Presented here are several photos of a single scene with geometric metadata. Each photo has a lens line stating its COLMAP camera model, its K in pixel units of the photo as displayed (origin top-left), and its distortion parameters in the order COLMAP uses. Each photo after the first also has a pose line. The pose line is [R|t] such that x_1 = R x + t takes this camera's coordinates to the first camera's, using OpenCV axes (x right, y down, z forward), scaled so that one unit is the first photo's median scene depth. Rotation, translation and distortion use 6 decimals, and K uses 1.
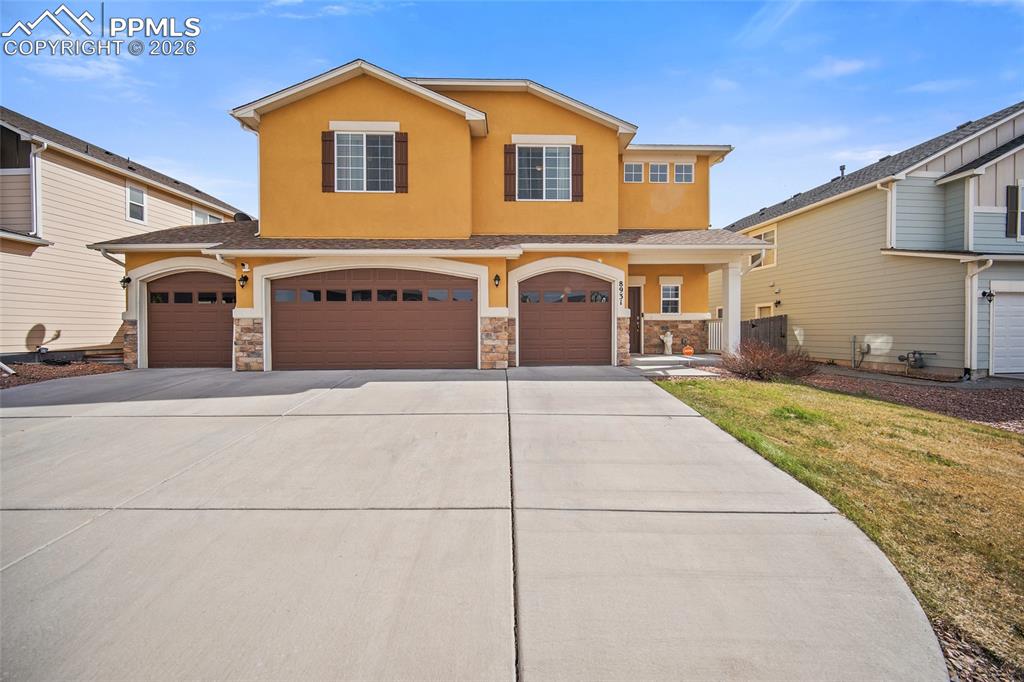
lens RADIAL K [[405.6, 0, 510.2], [0, 405.6, 334.9], [0, 0, 1]] dist [-0.002534, 0.000549]
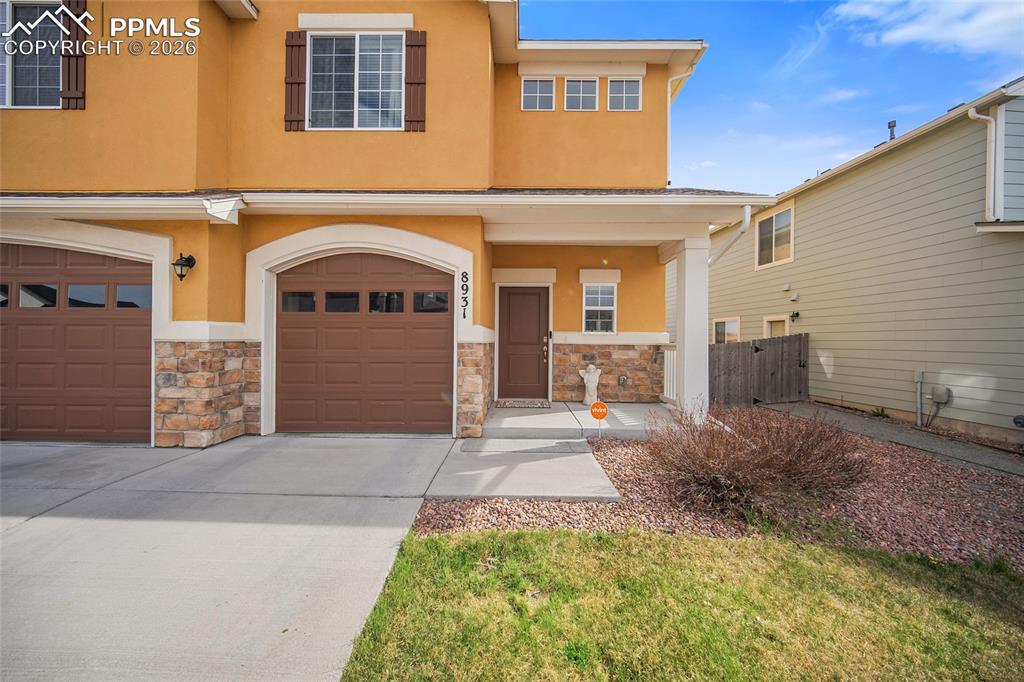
lens RADIAL K [[405.6, 0, 513.8], [0, 405.6, 337.6], [0, 0, 1]] dist [-0.002534, 0.000549]
pose [[0.998952, 0.012875, -0.043917, 0.299891], [-0.013398, 0.999843, -0.011636, -0.037565], [0.043761, 0.012212, 0.998967, 0.412384]]
